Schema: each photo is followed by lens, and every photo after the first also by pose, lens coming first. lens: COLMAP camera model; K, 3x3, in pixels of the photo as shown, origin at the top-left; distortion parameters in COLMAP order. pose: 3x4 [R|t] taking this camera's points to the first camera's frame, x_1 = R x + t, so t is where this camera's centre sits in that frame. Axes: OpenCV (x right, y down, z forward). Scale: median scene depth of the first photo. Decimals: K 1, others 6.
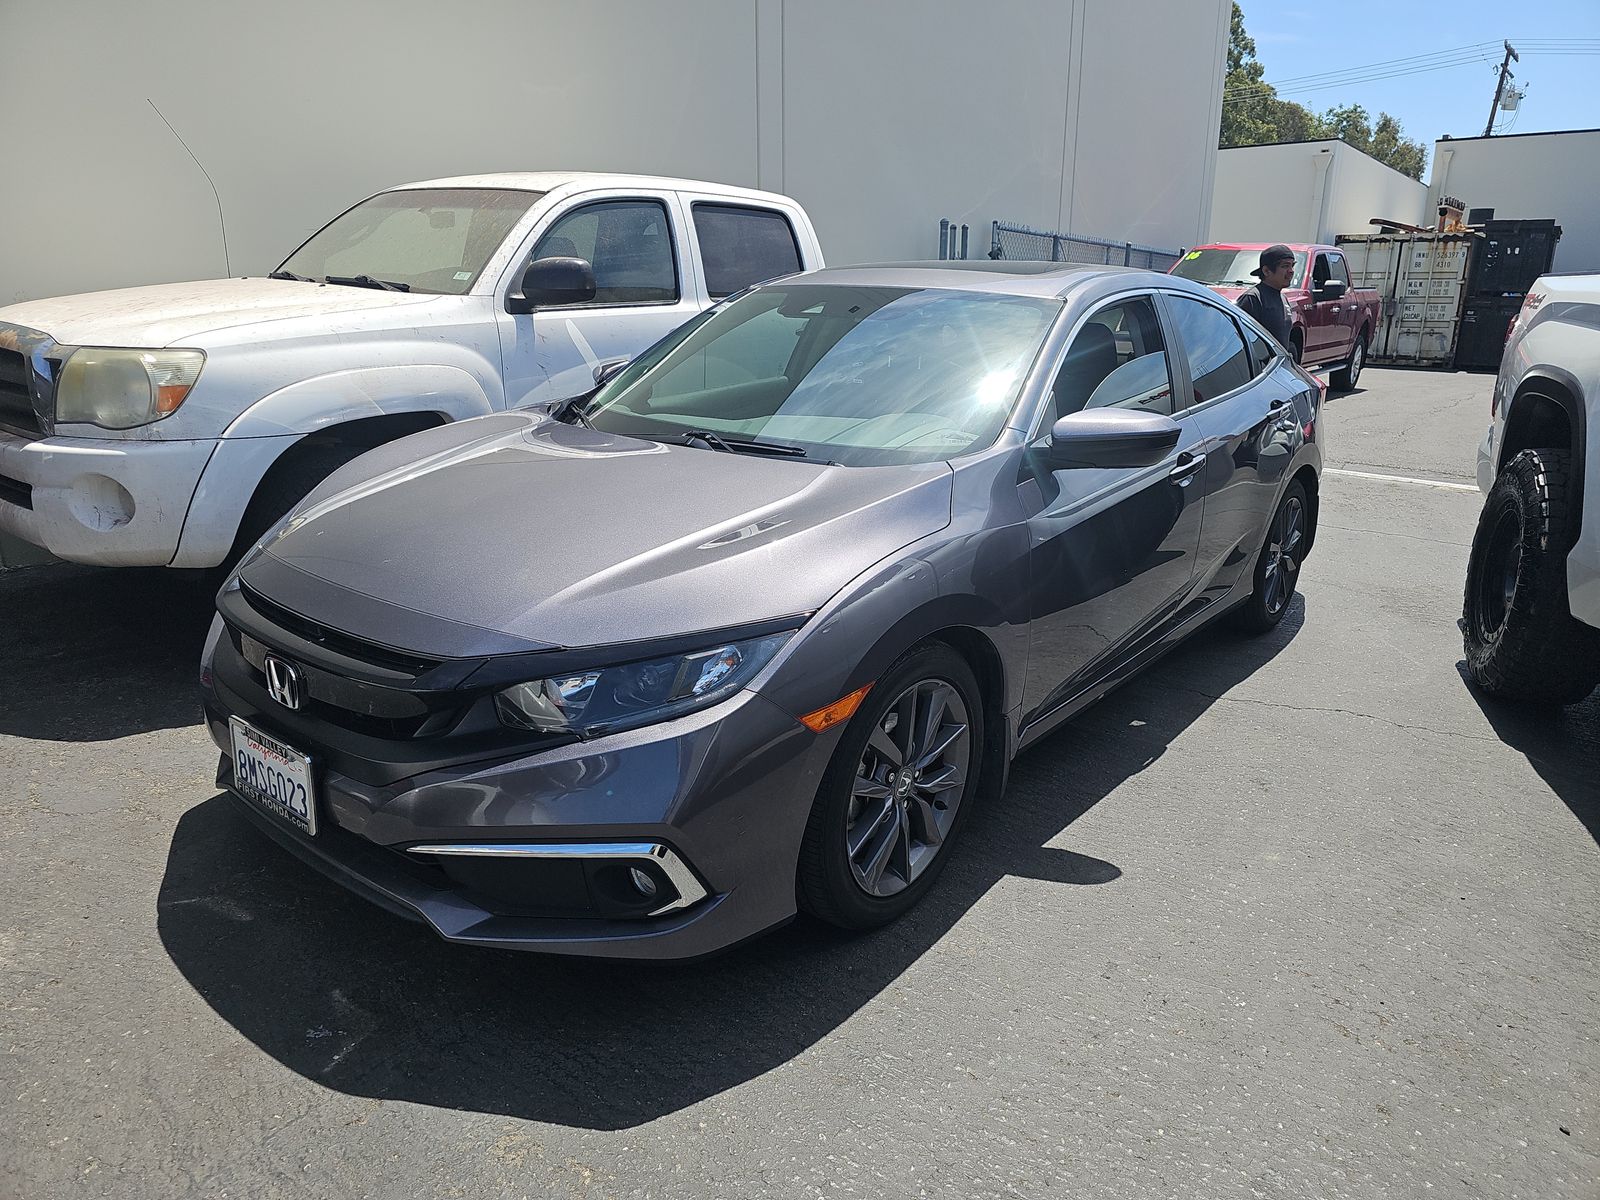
lens RADIAL K [[1068.8, 0, 799.4], [0, 1068.8, 594.1], [0, 0, 1]] dist [0.035597, -0.020945]
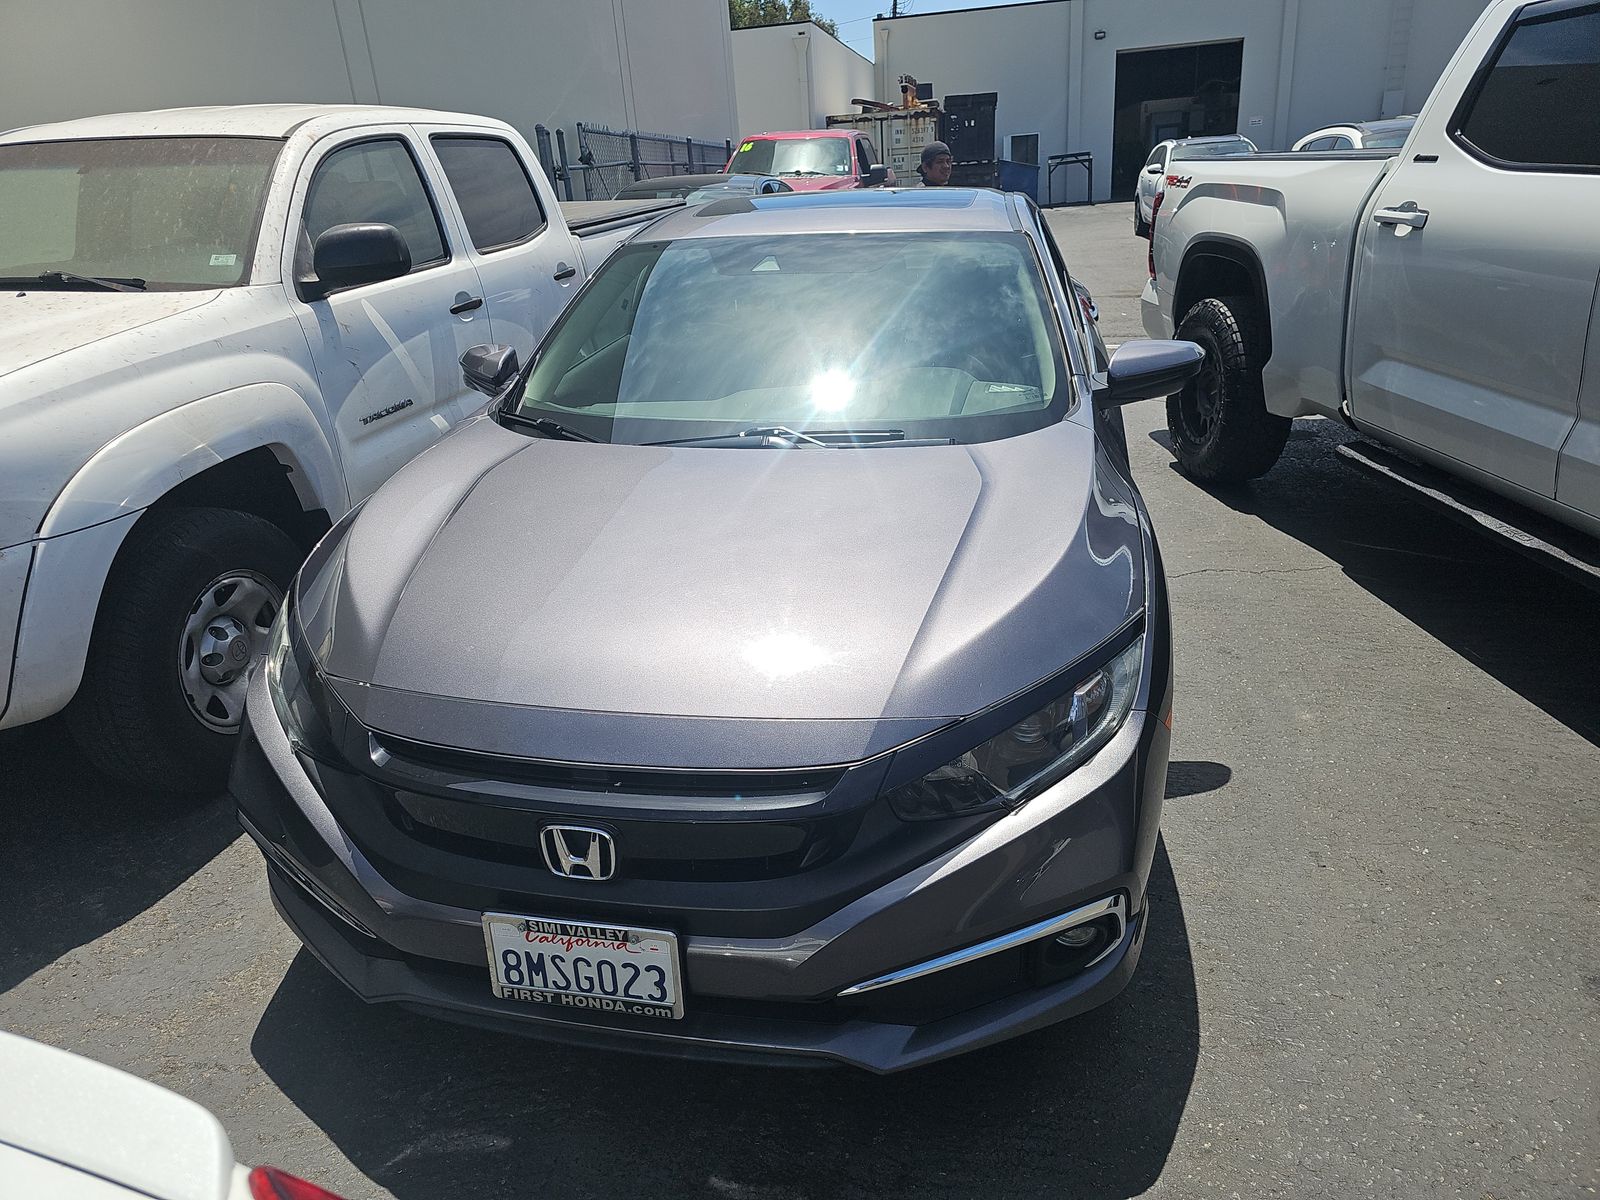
lens RADIAL K [[1068.8, 0, 801.6], [0, 1068.8, 608.0], [0, 0, 1]] dist [0.035597, -0.020945]
pose [[0.893116, -0.229197, 0.387055, -0.287643], [0.189394, 0.972070, 0.138598, -0.080120], [-0.408011, -0.050478, 0.911581, 0.114259]]
